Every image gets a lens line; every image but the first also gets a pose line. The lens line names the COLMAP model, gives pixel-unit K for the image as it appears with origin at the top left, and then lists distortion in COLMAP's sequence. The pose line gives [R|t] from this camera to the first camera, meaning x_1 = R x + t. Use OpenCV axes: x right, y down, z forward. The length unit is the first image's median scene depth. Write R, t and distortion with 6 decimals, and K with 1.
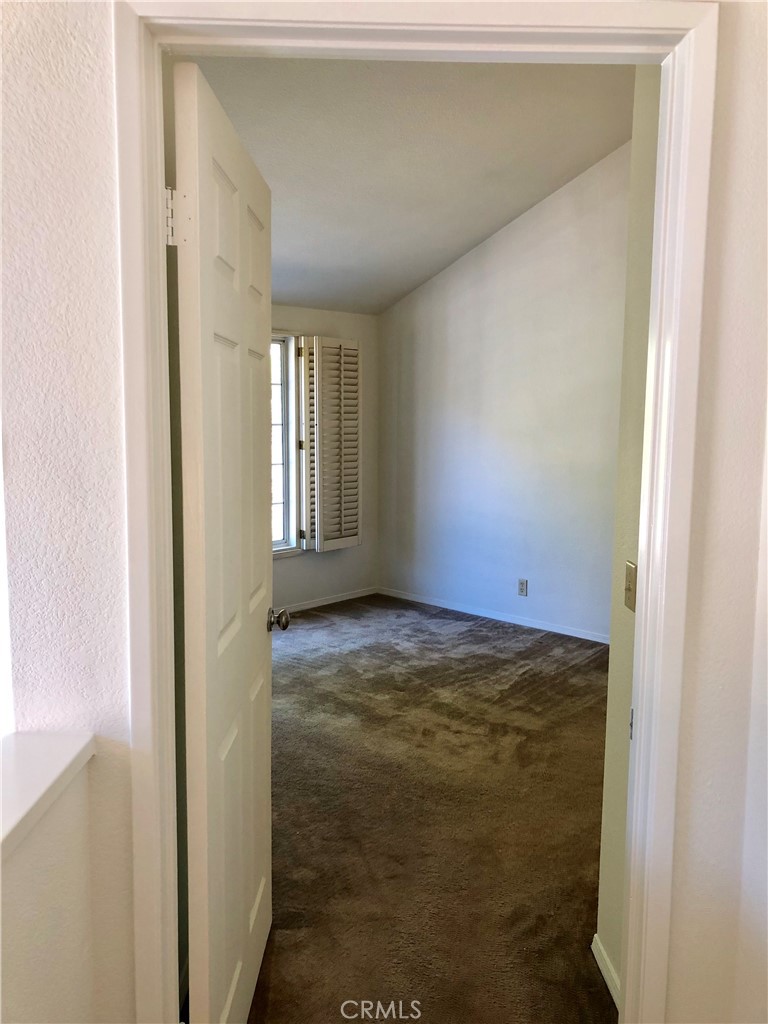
lens RADIAL K [[835.2, 0, 381.9], [0, 835.2, 510.2], [0, 0, 1]] dist [0.045759, -0.053224]
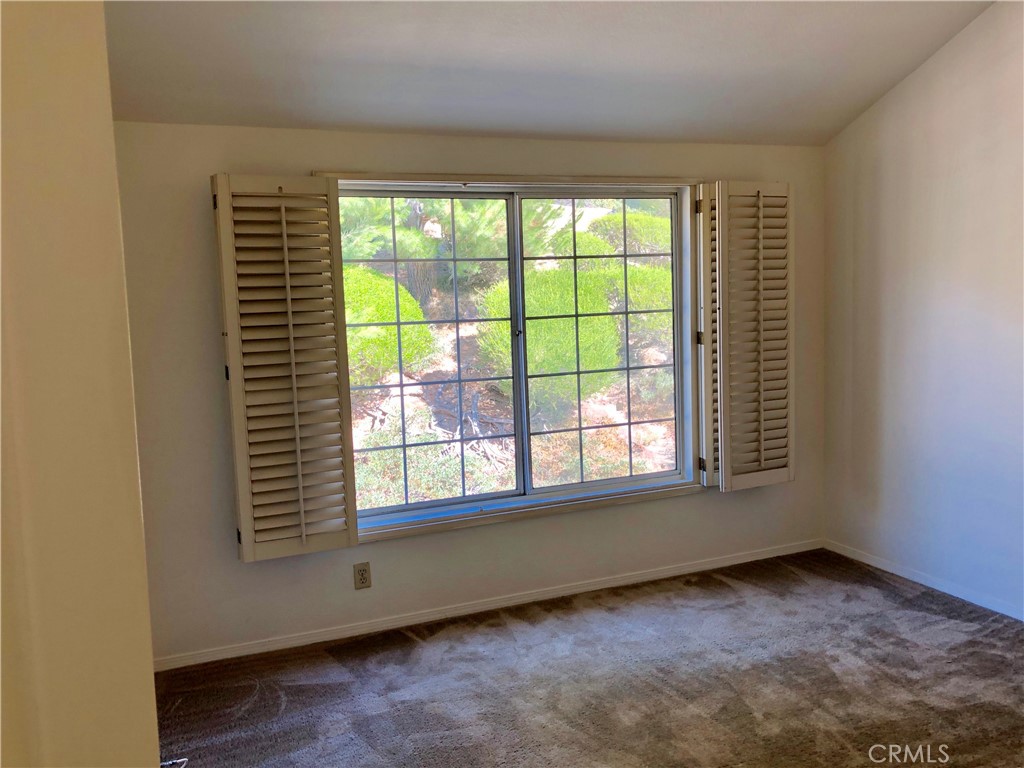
lens RADIAL K [[835.2, 0, 517.4], [0, 835.2, 383.0], [0, 0, 1]] dist [0.045759, -0.053224]
pose [[0.915833, -0.002072, -0.401554, 0.050546], [-0.002840, 0.999928, -0.011637, -0.033885], [0.401549, 0.011798, 0.915762, 0.315826]]
